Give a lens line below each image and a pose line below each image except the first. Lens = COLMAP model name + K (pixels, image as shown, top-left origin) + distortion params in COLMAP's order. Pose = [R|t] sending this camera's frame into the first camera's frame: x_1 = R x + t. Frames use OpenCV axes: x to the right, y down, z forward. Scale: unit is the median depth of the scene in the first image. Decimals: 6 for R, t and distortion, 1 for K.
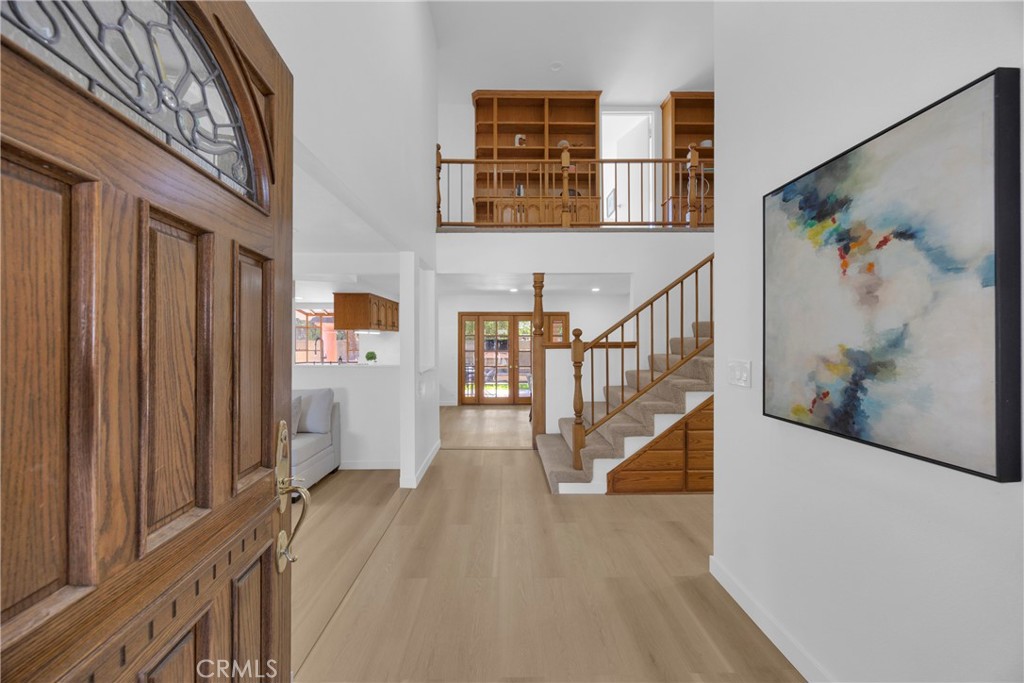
lens RADIAL K [[388.1, 0, 506.4], [0, 388.1, 340.4], [0, 0, 1]] dist [-0.006070, 0.000144]
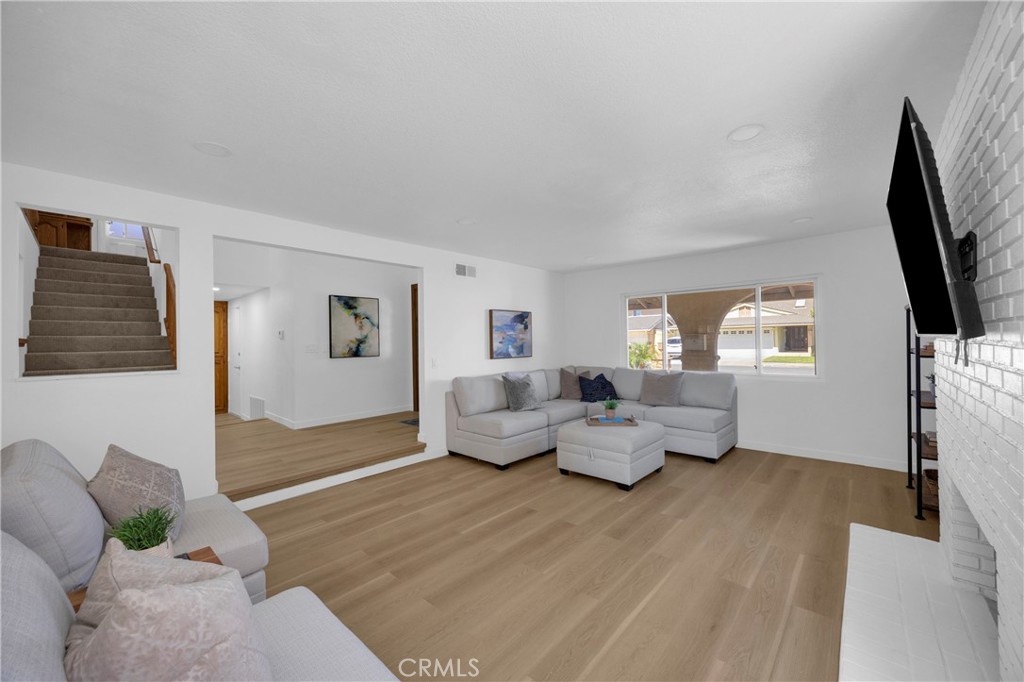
lens RADIAL K [[388.1, 0, 508.3], [0, 388.1, 347.7], [0, 0, 1]] dist [-0.006070, 0.000144]
pose [[-0.727132, 0.000298, 0.686497, -1.453309], [0.018903, 0.999629, 0.019588, 0.030248], [-0.686237, 0.027220, -0.726868, 1.231802]]
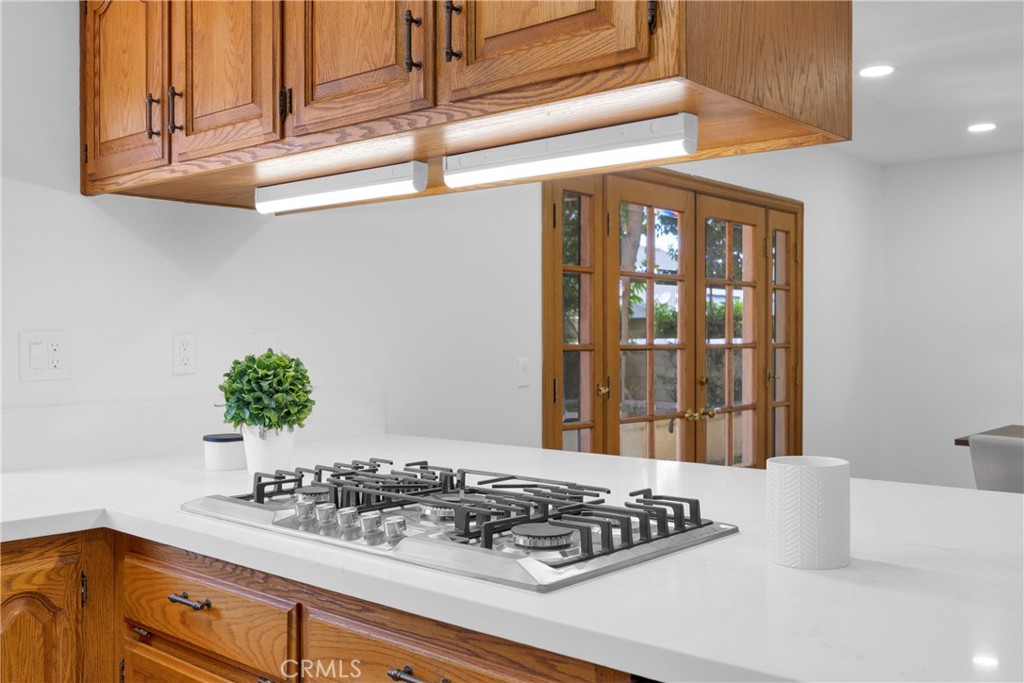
lens RADIAL K [[973.4, 0, 509.3], [0, 973.4, 340.4], [0, 0, 1]] dist [-0.005463, 0.000000]
pose [[0.668727, -0.002339, 0.743504, -1.311382], [-0.000567, 0.999993, 0.003656, 0.058385], [-0.743508, -0.002866, 0.668721, 1.882153]]
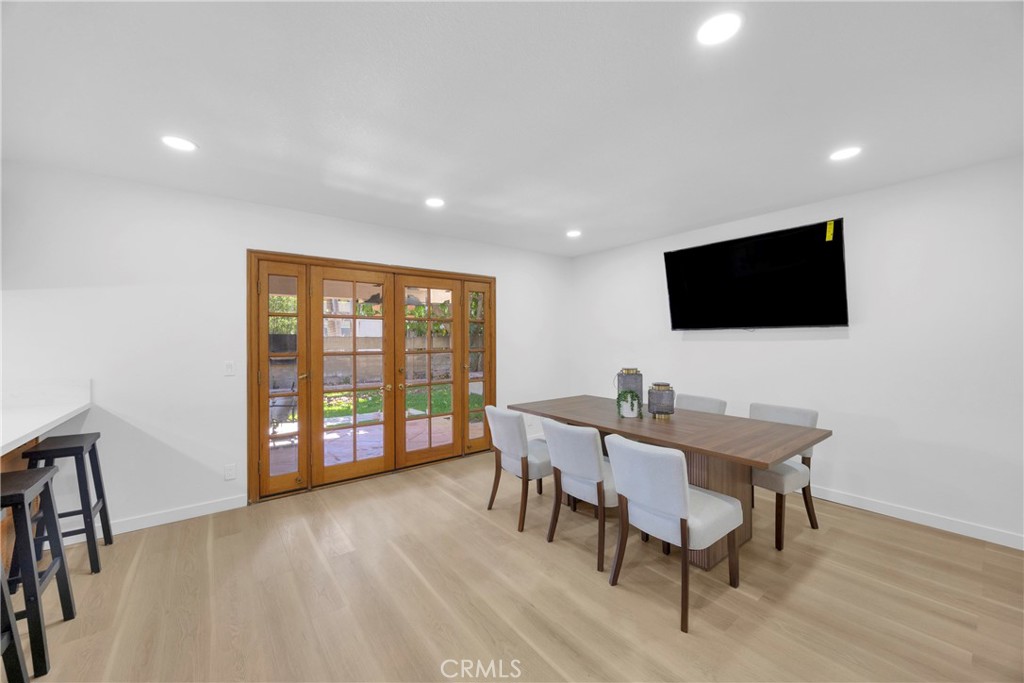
lens RADIAL K [[388.1, 0, 509.2], [0, 388.1, 339.9], [0, 0, 1]] dist [-0.006070, 0.000144]
pose [[0.804963, -0.004386, 0.593309, -0.382867], [0.003612, 0.999990, 0.002493, 0.032784], [-0.593314, 0.000136, 0.804971, 1.509838]]
